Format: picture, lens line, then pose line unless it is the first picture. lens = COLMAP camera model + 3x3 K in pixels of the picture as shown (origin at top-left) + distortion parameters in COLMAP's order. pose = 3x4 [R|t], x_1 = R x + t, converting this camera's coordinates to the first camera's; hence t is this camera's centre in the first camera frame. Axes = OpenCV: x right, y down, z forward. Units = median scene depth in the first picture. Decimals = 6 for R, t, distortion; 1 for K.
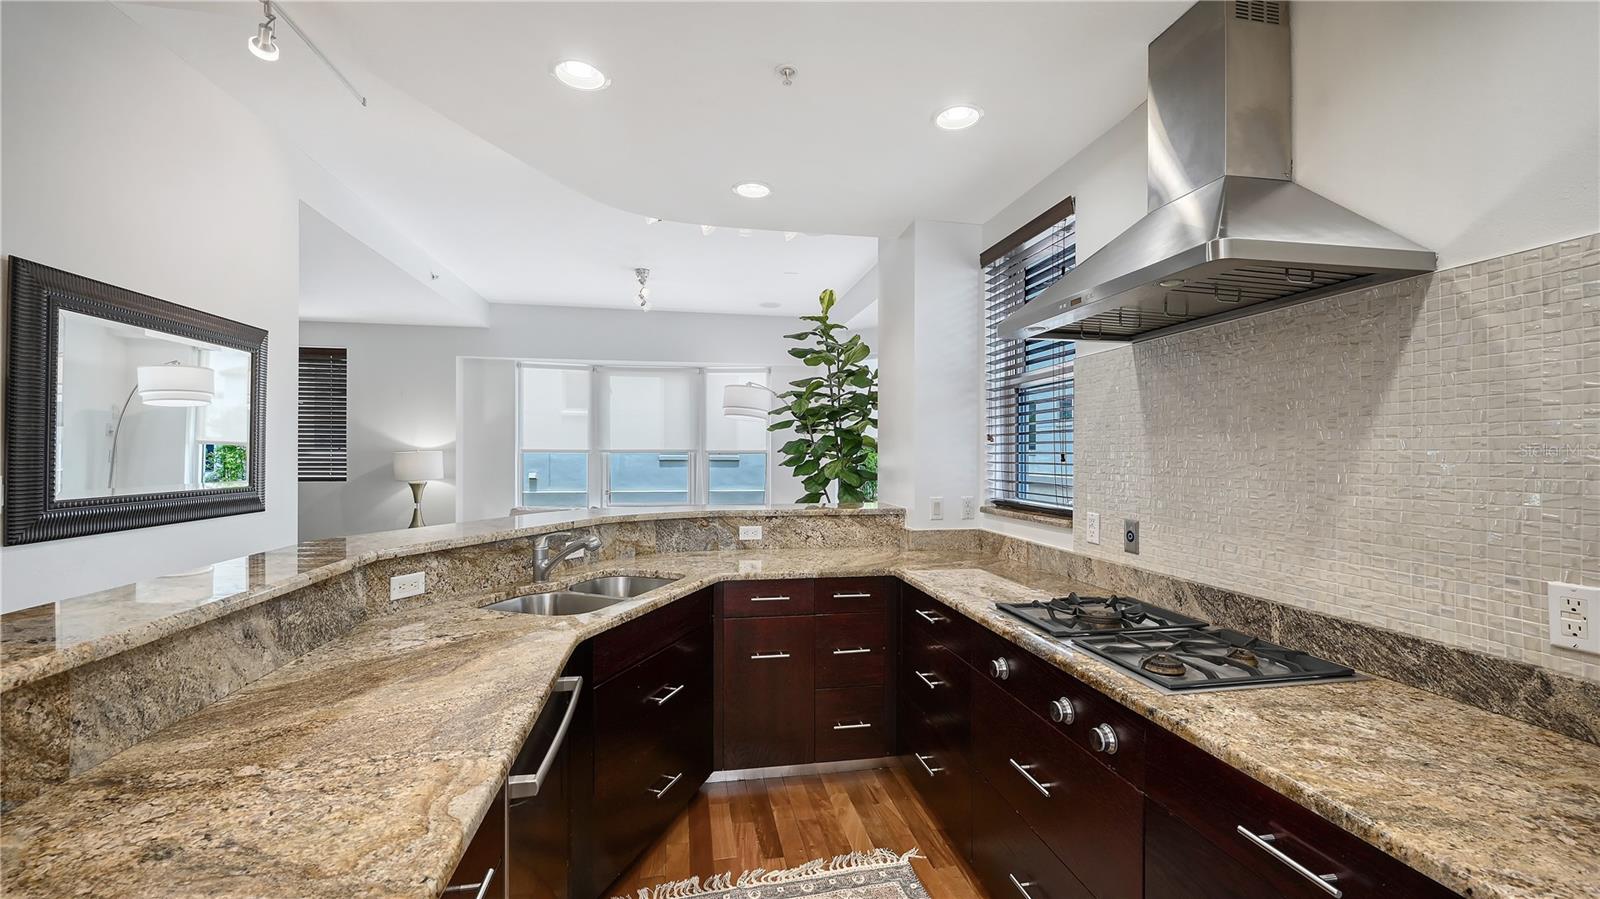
lens RADIAL K [[640.5, 0, 811.4], [0, 640.5, 452.0], [0, 0, 1]] dist [-0.000469, -0.000831]
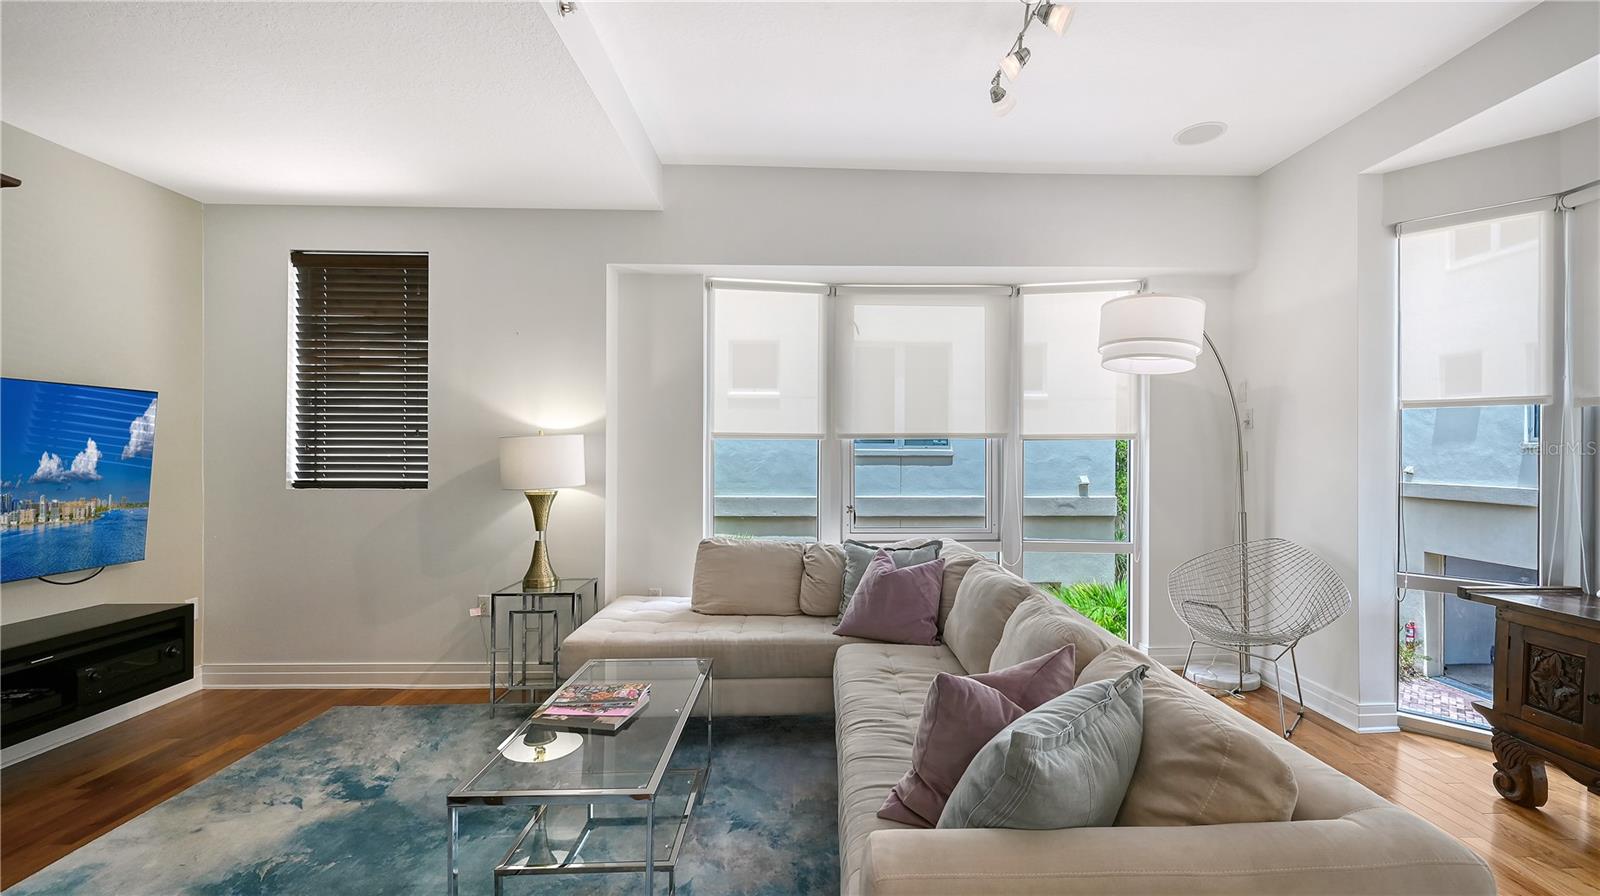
lens RADIAL K [[640.5, 0, 816.3], [0, 640.5, 440.8], [0, 0, 1]] dist [-0.000469, -0.000831]
pose [[0.985297, -0.006654, -0.170718, -0.542508], [0.003796, 0.999847, -0.017064, 0.026528], [0.170805, 0.016165, 0.985172, 0.935294]]
